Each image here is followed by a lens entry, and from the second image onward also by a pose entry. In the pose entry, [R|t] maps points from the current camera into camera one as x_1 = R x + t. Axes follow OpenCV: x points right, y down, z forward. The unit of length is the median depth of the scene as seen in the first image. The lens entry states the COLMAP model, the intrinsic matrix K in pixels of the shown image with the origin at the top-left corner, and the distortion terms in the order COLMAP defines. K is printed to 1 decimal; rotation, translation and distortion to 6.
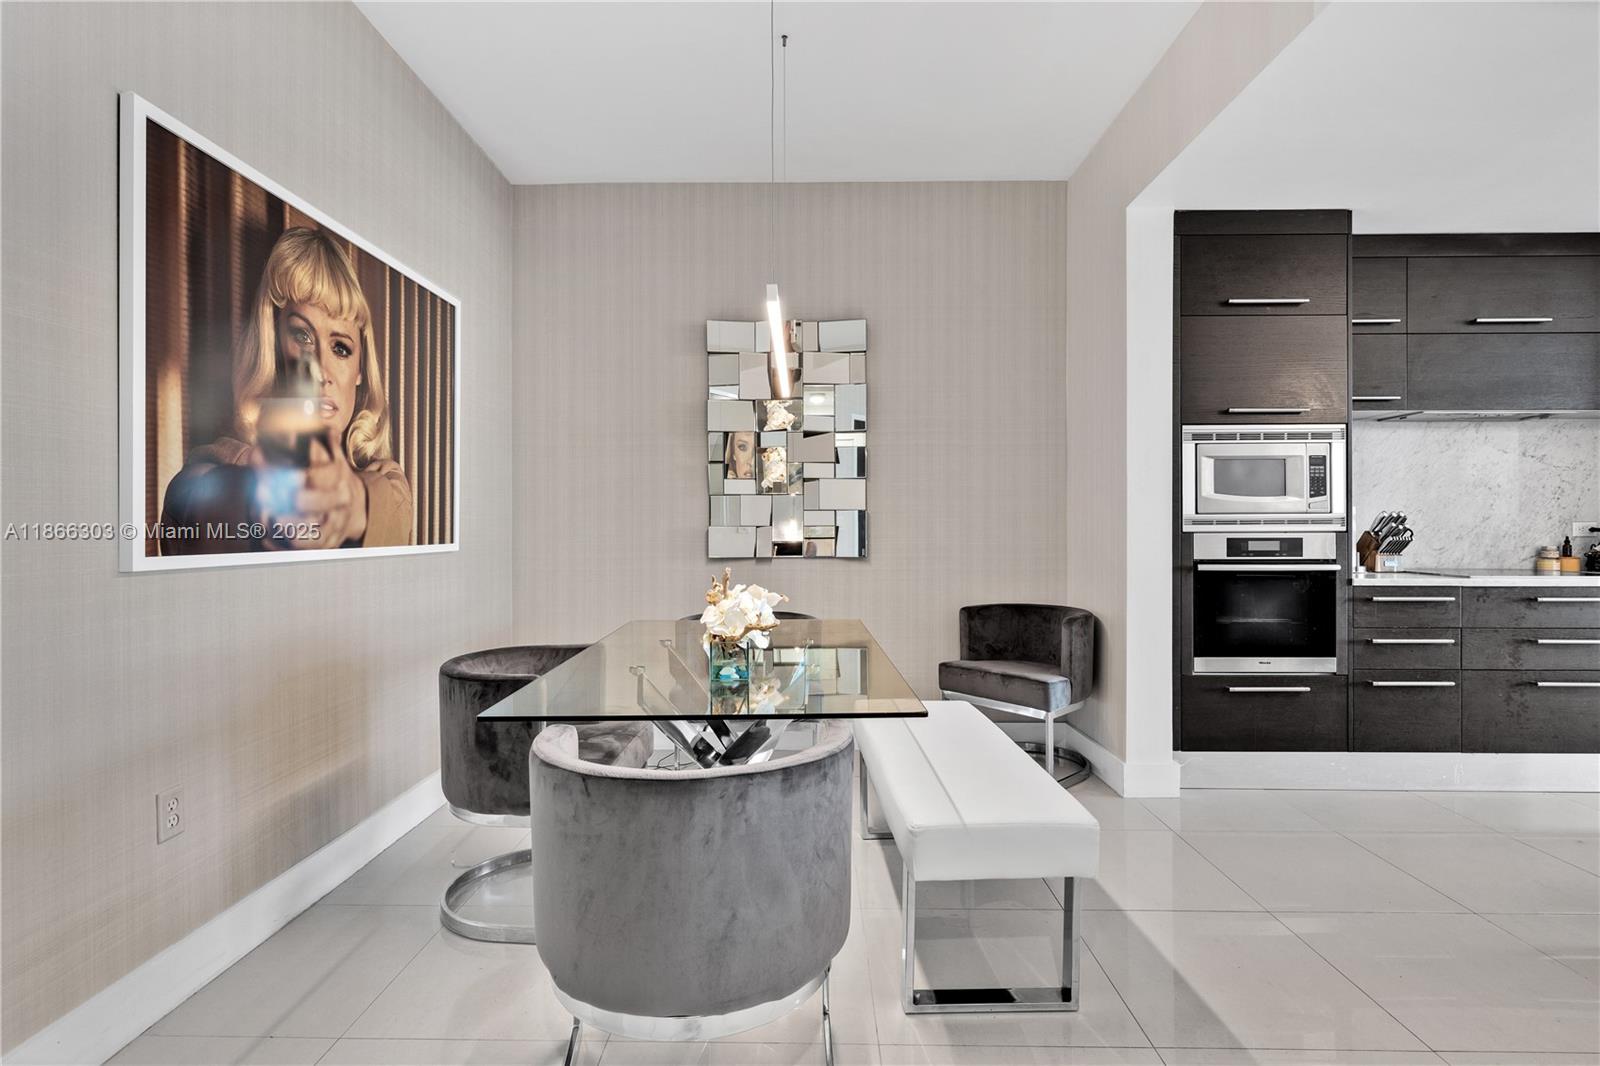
lens RADIAL K [[754.9, 0, 805.0], [0, 754.9, 529.6], [0, 0, 1]] dist [0.006414, 0.000098]
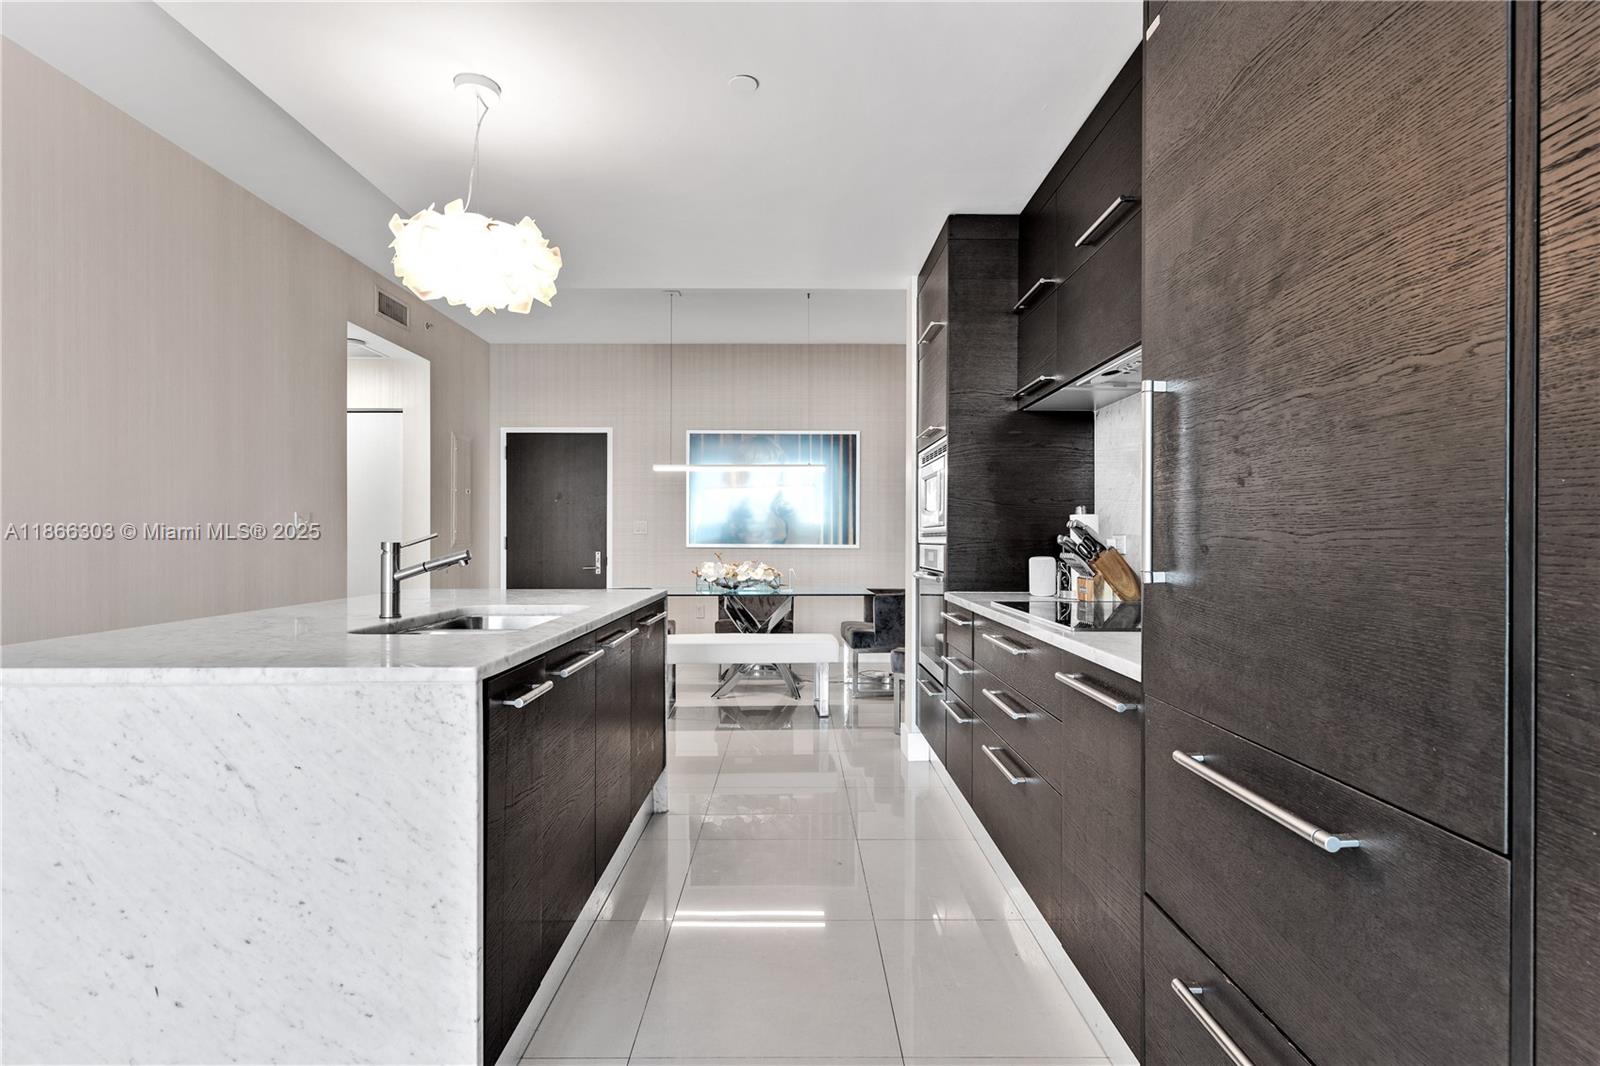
lens RADIAL K [[794.9, 0, 806.6], [0, 794.9, 534.6], [0, 0, 1]] dist [0.013705, 0.000725]
pose [[0.014790, -0.001897, -0.999889, 2.282085], [-0.006269, 0.999978, -0.001990, -0.004630], [0.999871, 0.006298, 0.014777, 1.053488]]
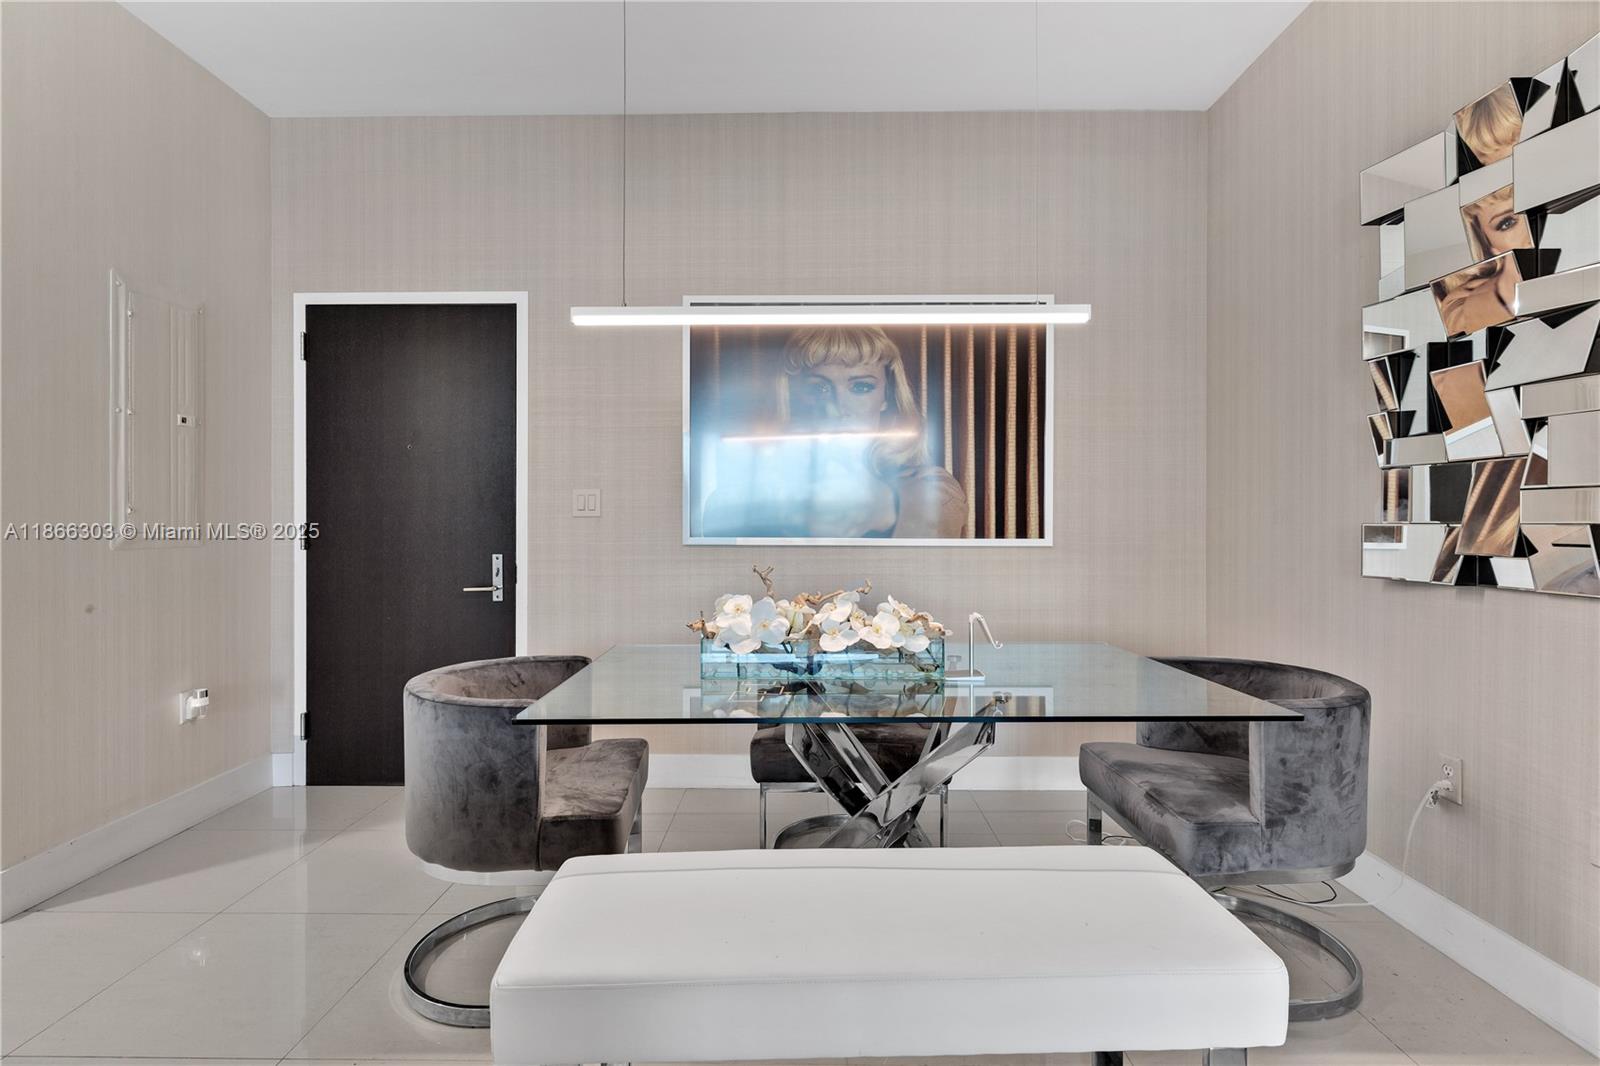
lens RADIAL K [[794.9, 0, 802.4], [0, 794.9, 528.2], [0, 0, 1]] dist [0.013705, 0.000725]
pose [[-0.007341, 0.006347, -0.999953, 0.752025], [-0.005580, 0.999964, 0.006388, -0.000483], [0.999957, 0.005627, -0.007306, 0.874774]]
